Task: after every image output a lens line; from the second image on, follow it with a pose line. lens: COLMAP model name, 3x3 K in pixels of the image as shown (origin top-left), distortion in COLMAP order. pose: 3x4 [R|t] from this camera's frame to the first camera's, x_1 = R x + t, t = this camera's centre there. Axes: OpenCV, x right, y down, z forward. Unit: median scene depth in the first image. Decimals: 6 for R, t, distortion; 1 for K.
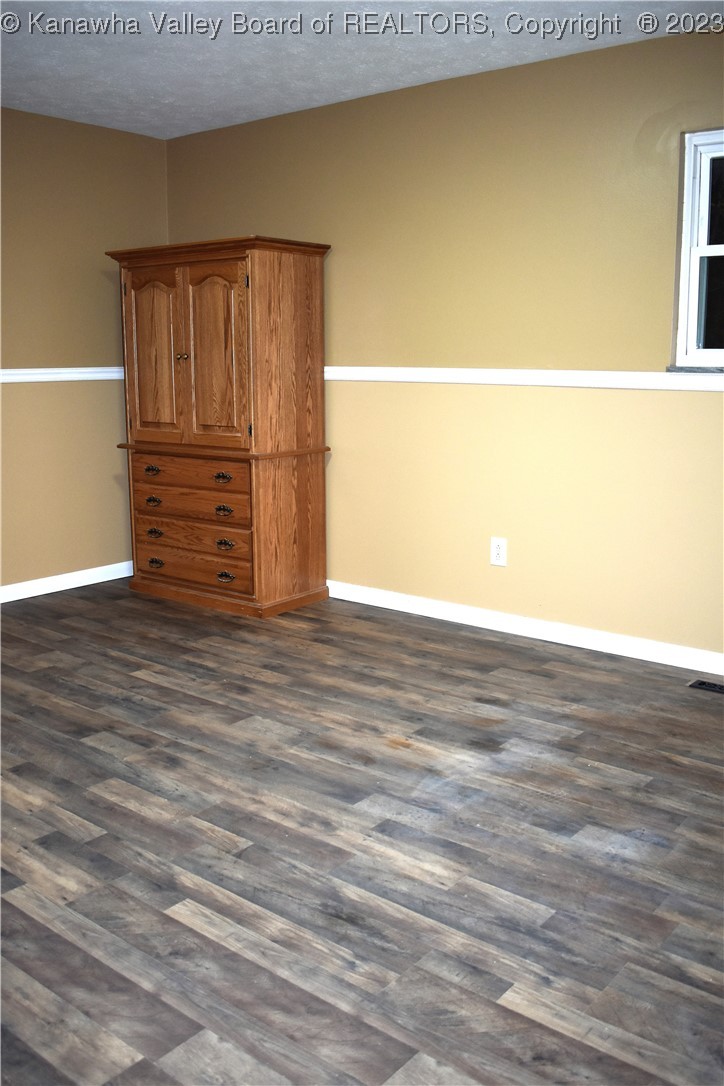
lens RADIAL K [[988.3, 0, 362.0], [0, 988.3, 543.0], [0, 0, 1]] dist [-0.071606, 0.014496]
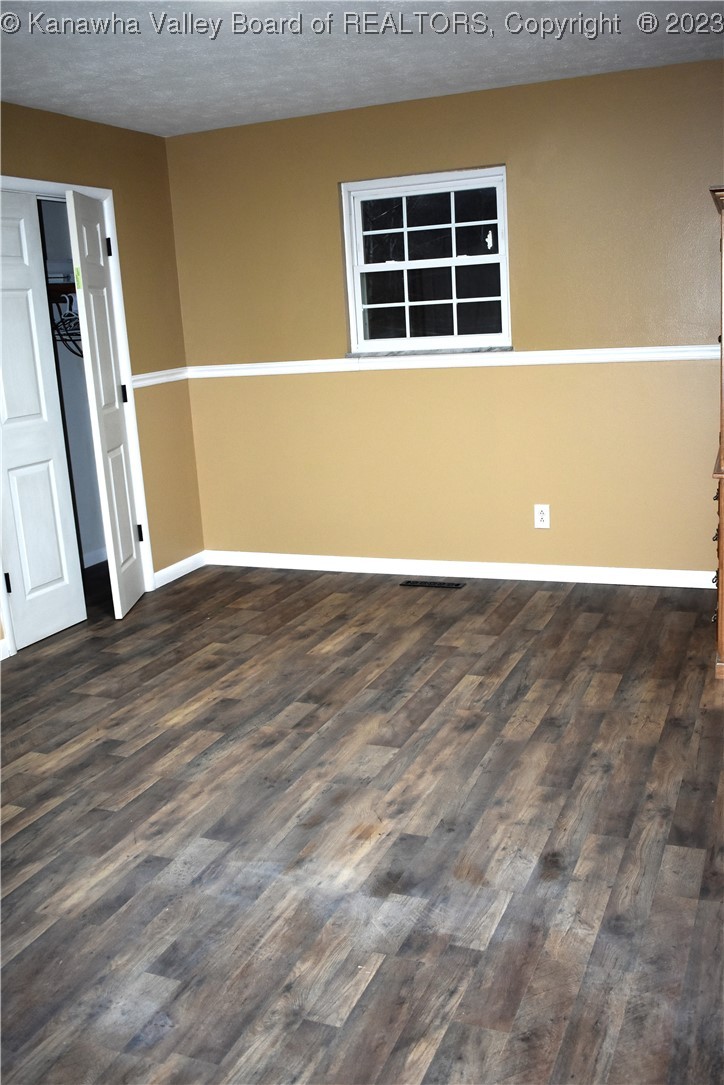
lens RADIAL K [[987.3, 0, 362.0], [0, 987.3, 542.5], [0, 0, 1]] dist [-0.071606, 0.014496]
pose [[0.277189, 0.197178, -0.940365, 0.777619], [-0.117478, 0.978328, 0.170510, -0.189093], [0.953607, 0.063209, 0.294345, 0.698977]]
